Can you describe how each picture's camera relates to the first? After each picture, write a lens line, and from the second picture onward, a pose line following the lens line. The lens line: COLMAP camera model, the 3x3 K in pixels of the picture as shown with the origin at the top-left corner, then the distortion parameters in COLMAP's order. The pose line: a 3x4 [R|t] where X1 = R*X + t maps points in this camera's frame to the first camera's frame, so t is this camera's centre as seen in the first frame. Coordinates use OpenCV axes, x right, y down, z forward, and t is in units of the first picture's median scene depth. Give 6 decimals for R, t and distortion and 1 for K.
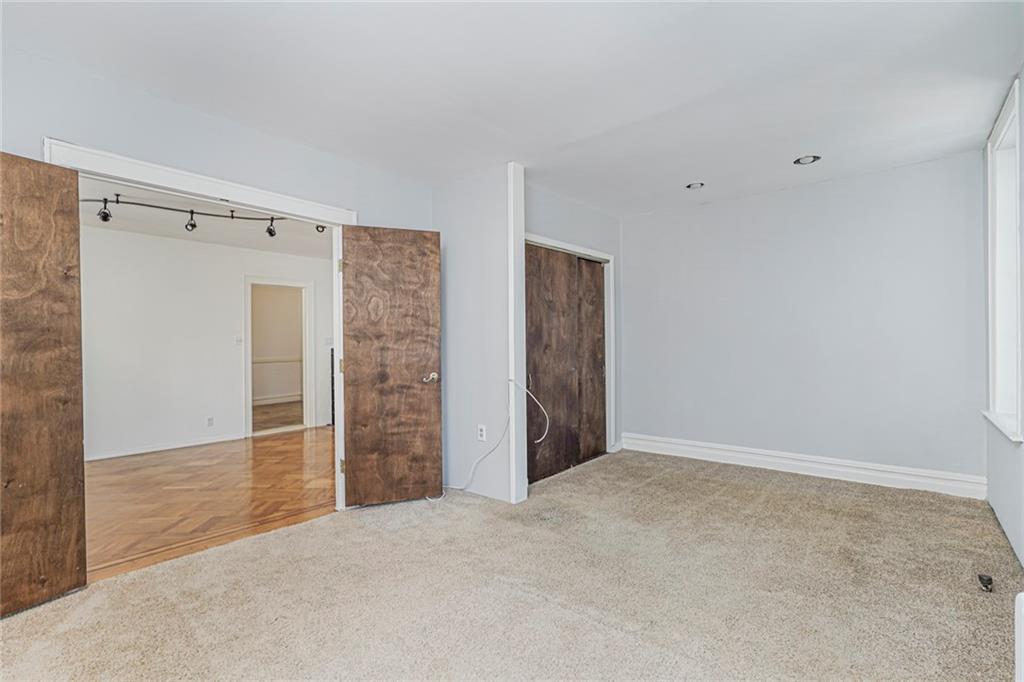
lens RADIAL K [[469.3, 0, 512.0], [0, 469.3, 341.0], [0, 0, 1]] dist [-0.010502, 0.000553]
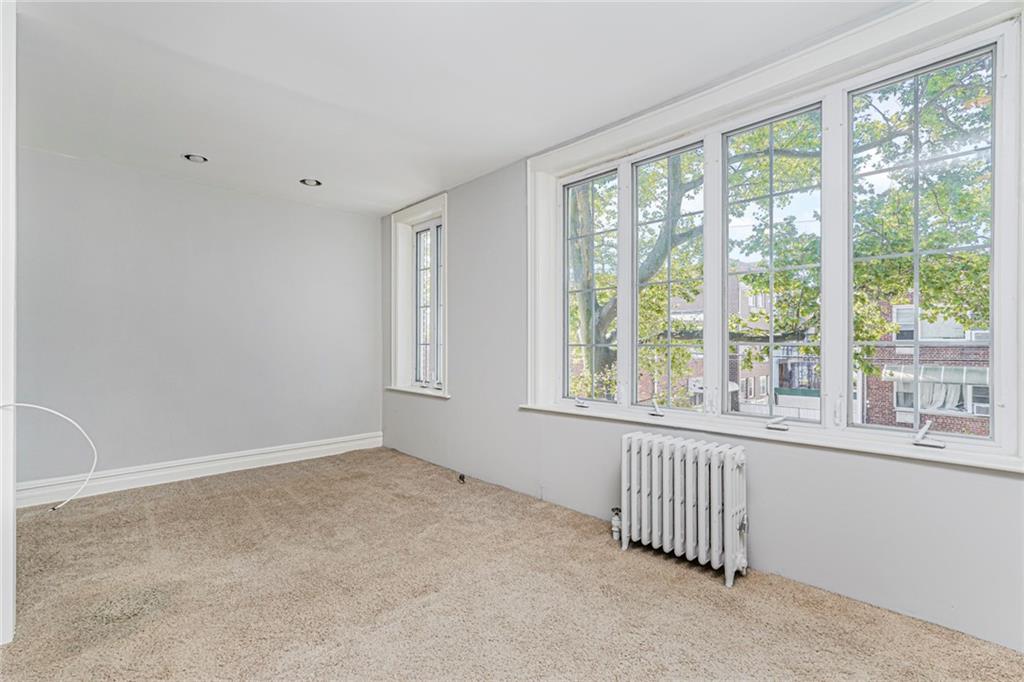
lens RADIAL K [[469.3, 0, 512.0], [0, 469.3, 341.0], [0, 0, 1]] dist [-0.010502, 0.000553]
pose [[0.120206, 0.013636, 0.992655, -0.459236], [-0.000354, 0.999906, -0.013693, 0.017487], [-0.992749, 0.001294, 0.120200, 0.387734]]
